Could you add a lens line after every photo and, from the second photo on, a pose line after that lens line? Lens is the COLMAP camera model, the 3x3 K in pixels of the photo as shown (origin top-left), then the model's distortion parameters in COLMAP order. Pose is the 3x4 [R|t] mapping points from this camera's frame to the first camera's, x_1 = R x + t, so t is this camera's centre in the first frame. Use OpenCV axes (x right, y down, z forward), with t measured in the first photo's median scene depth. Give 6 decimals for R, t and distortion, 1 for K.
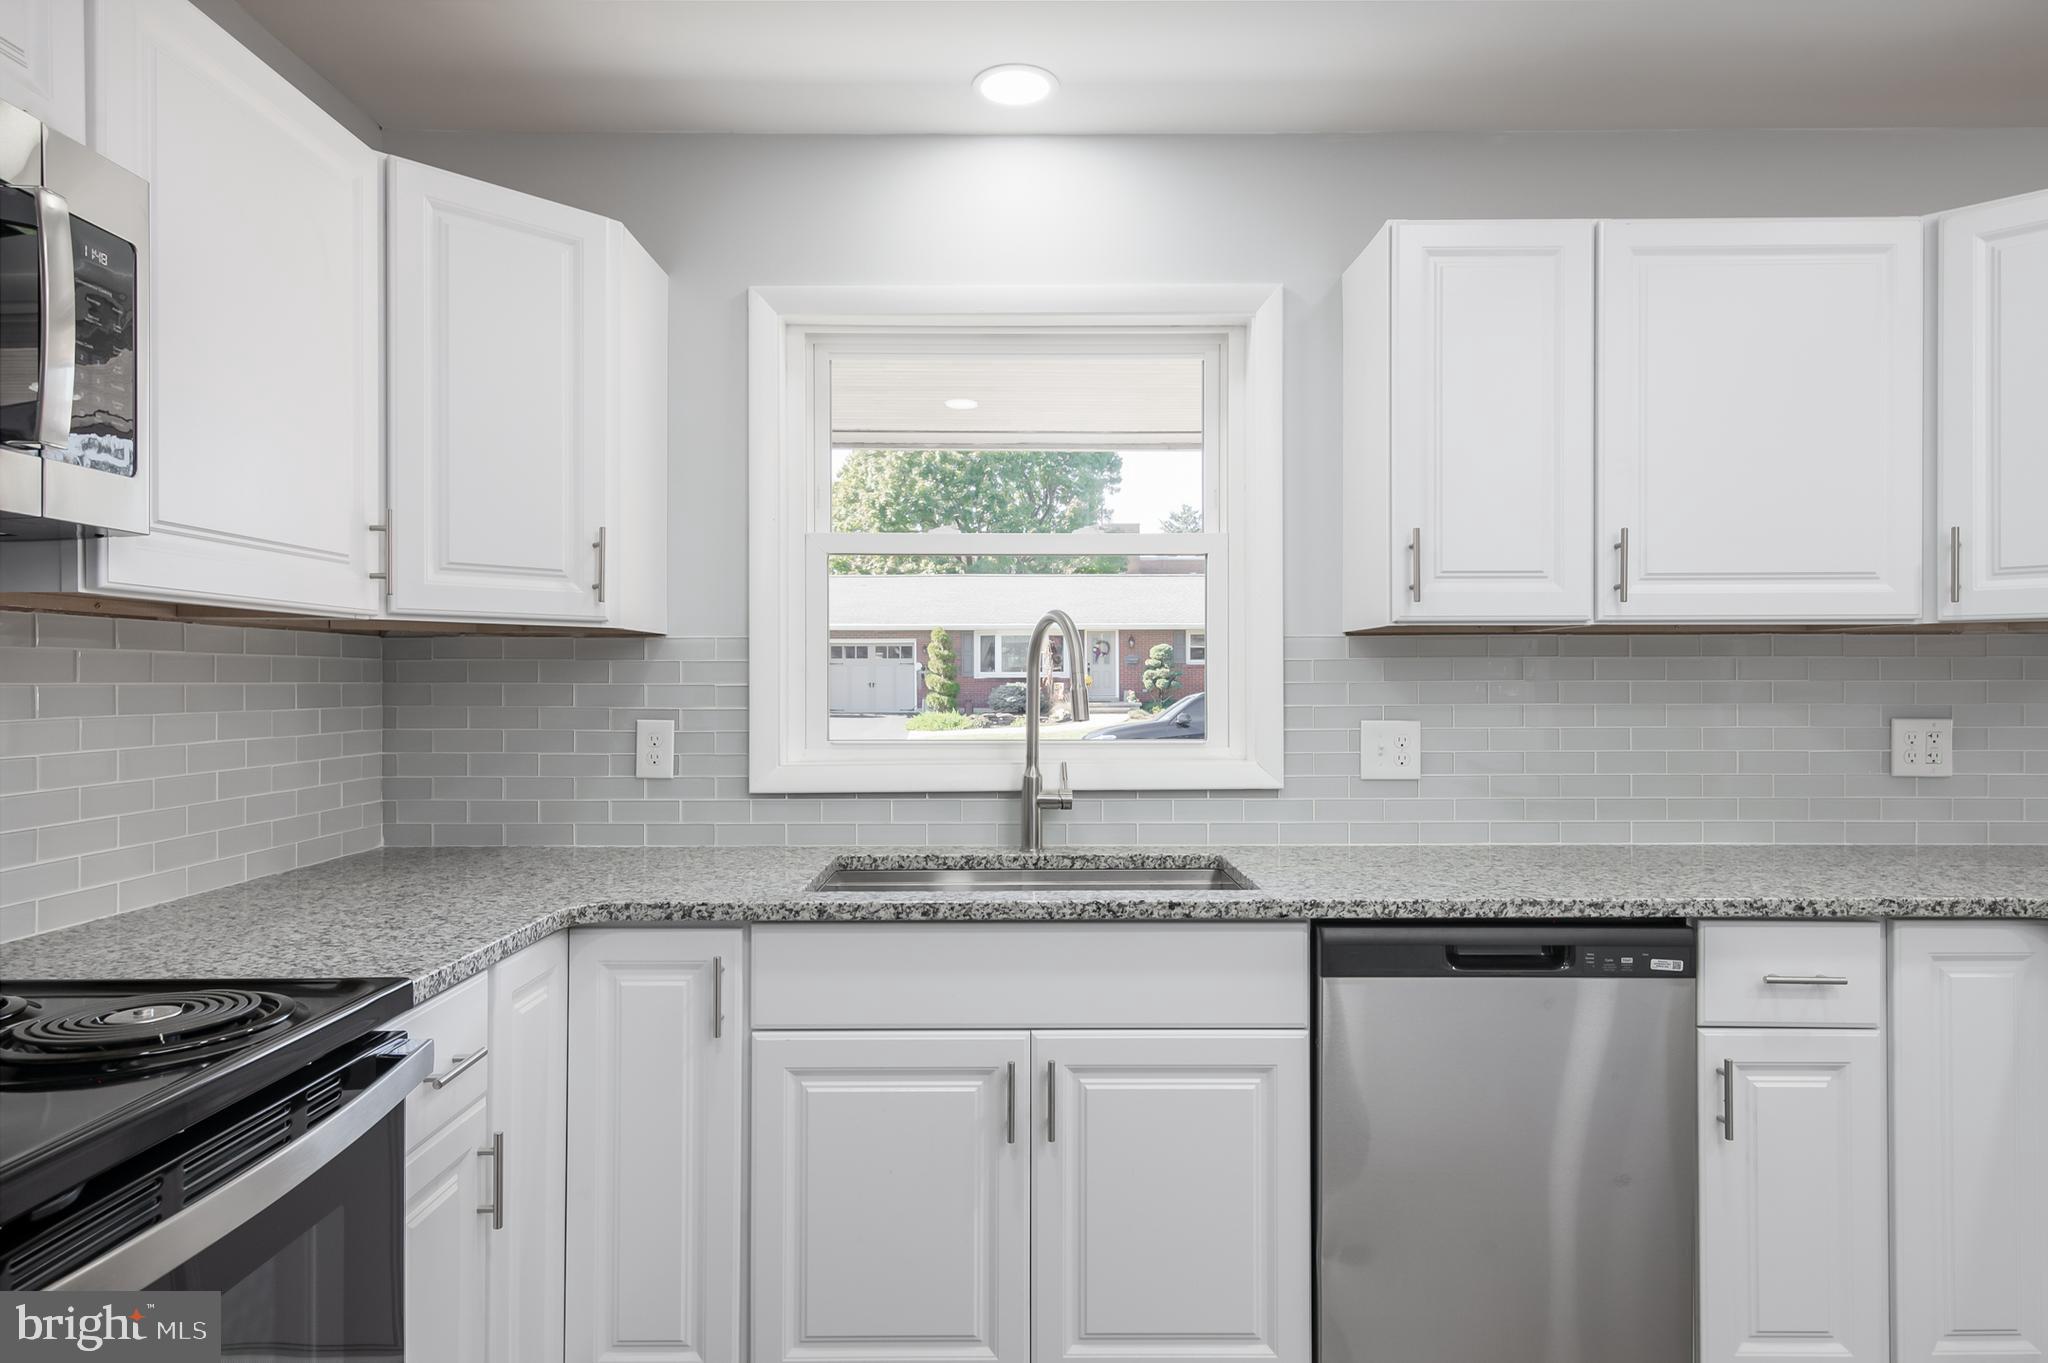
lens RADIAL K [[1247.8, 0, 1030.6], [0, 1247.8, 678.1], [0, 0, 1]] dist [0.024706, -0.006428]
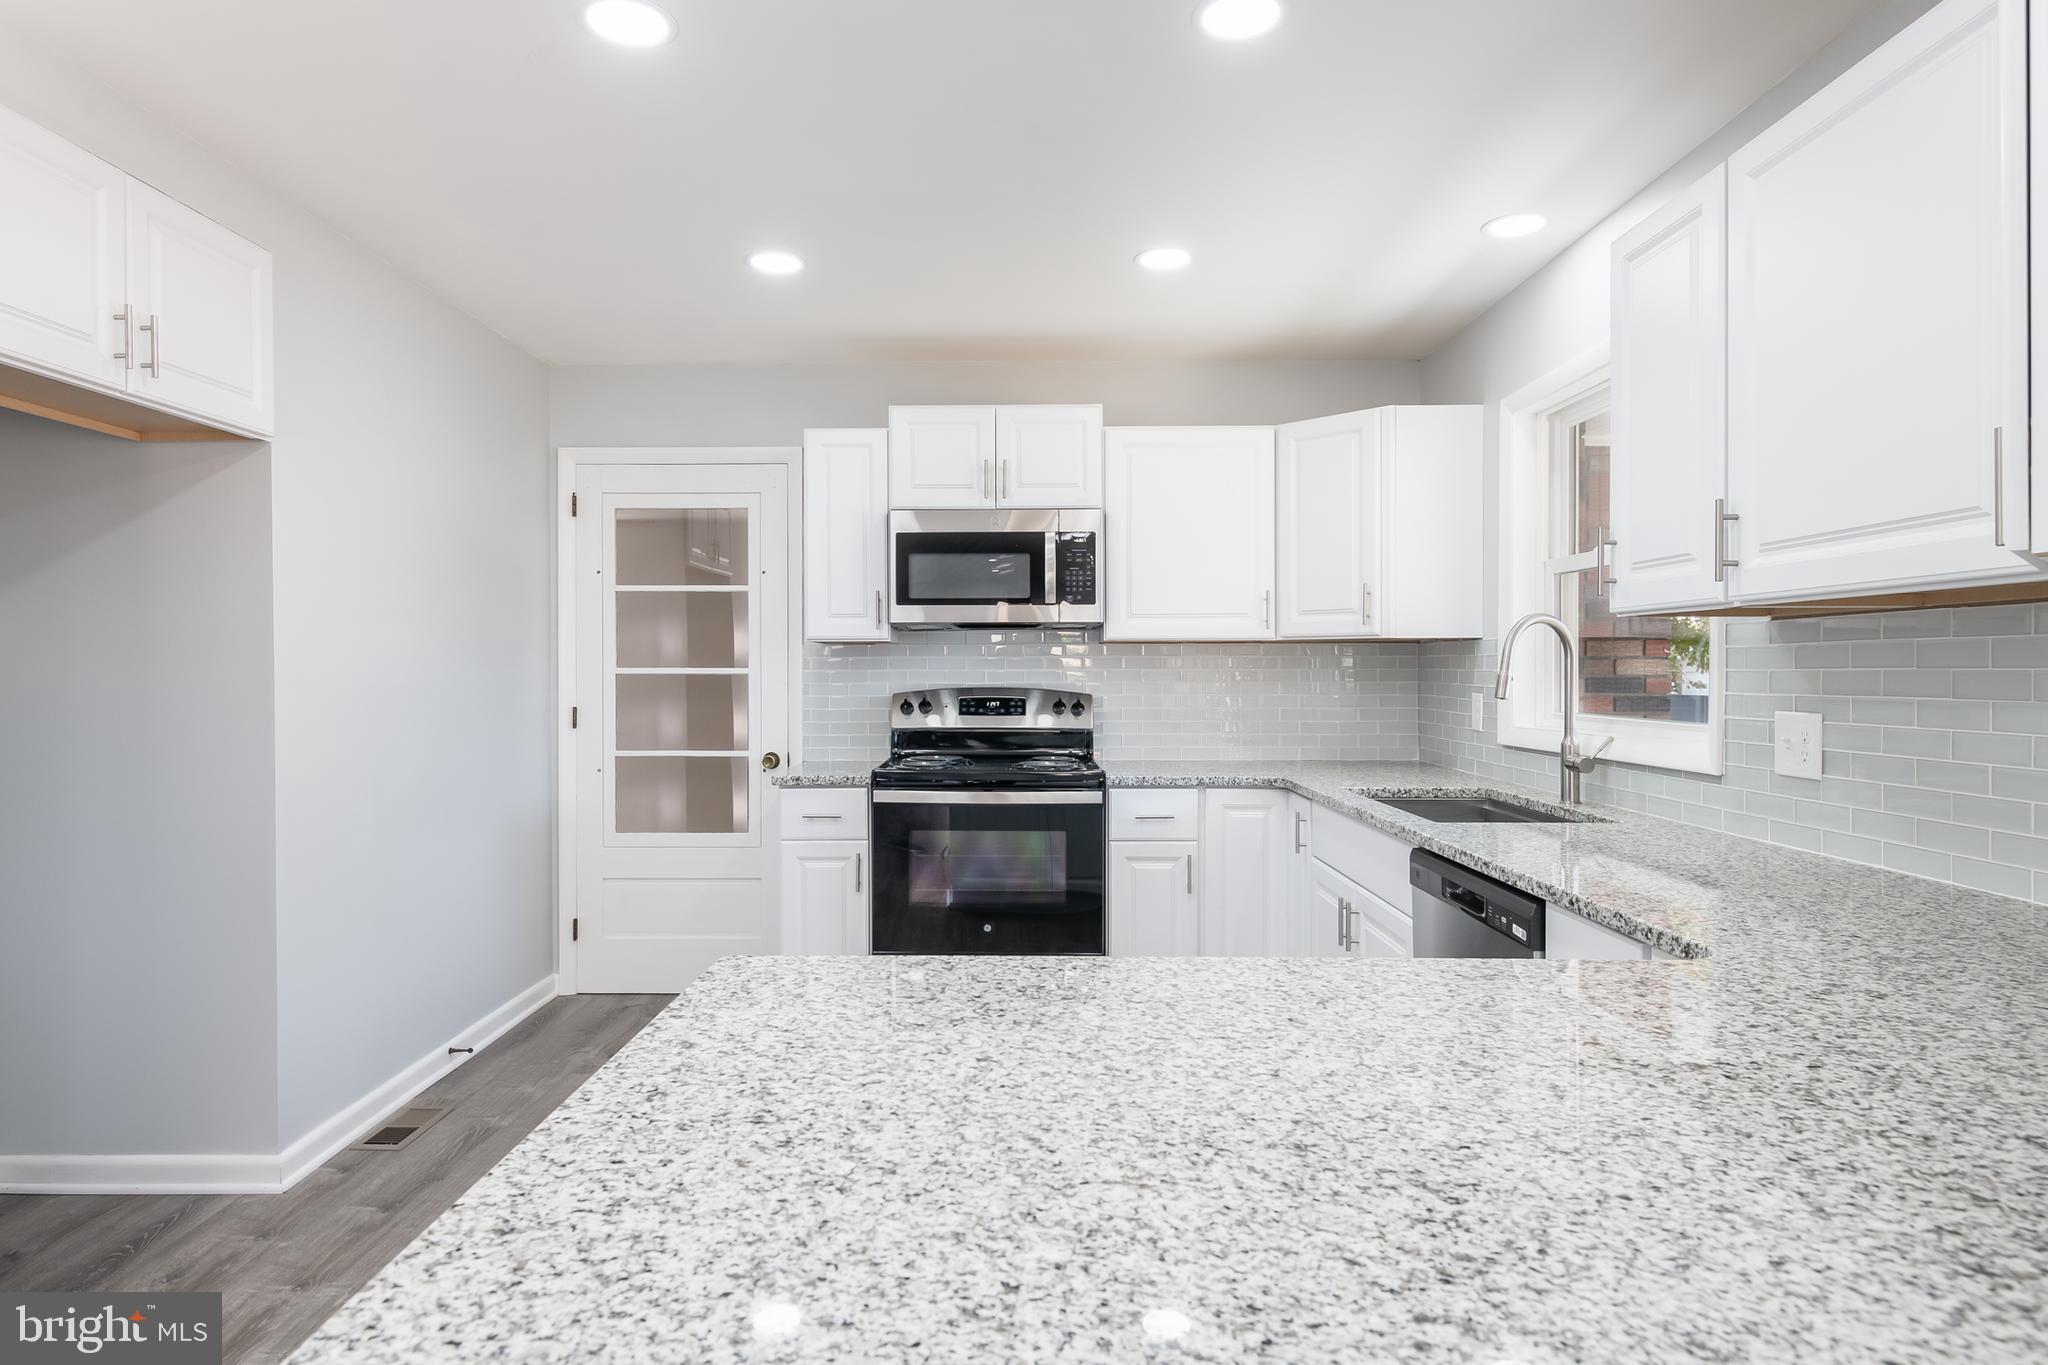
lens RADIAL K [[1129.4, 0, 965.9], [0, 1129.4, 675.0], [0, 0, 1]] dist [0.011190, 0.001910]
pose [[-0.053032, 0.006423, -0.998572, 1.488374], [0.003339, 0.999975, 0.006255, -0.000829], [0.998587, -0.003003, -0.053053, 0.569918]]
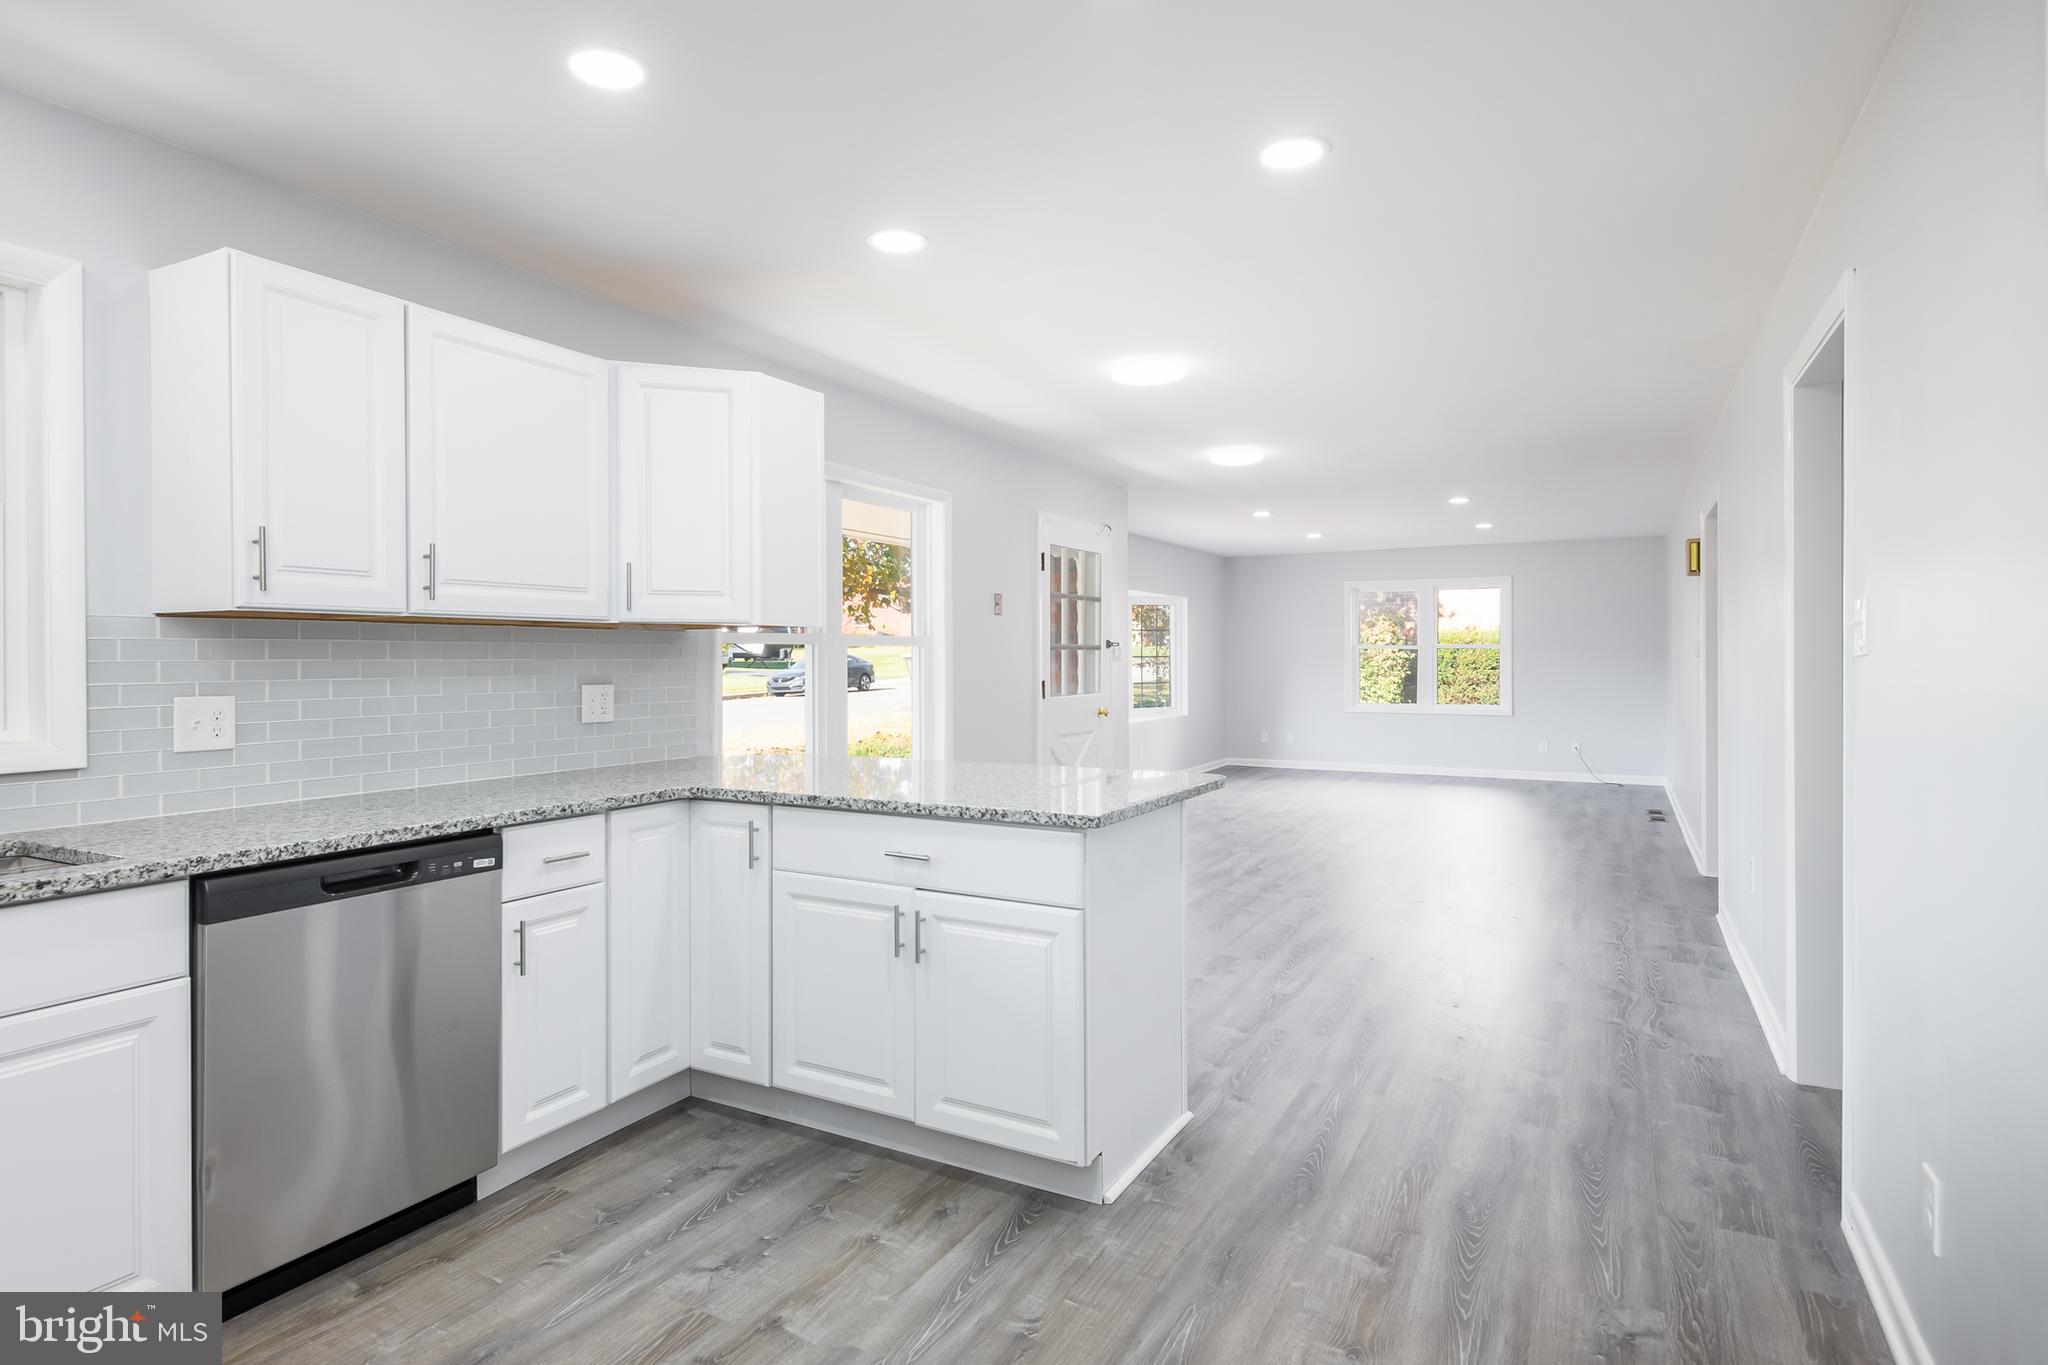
lens RADIAL K [[1094.0, 0, 1016.3], [0, 1094.0, 666.0], [0, 0, 1]] dist [-0.004257, -0.000436]
pose [[0.475211, -0.005355, 0.879856, -0.274754], [0.001372, 0.999985, 0.005345, 0.004219], [-0.879871, -0.001333, 0.475211, -0.093723]]
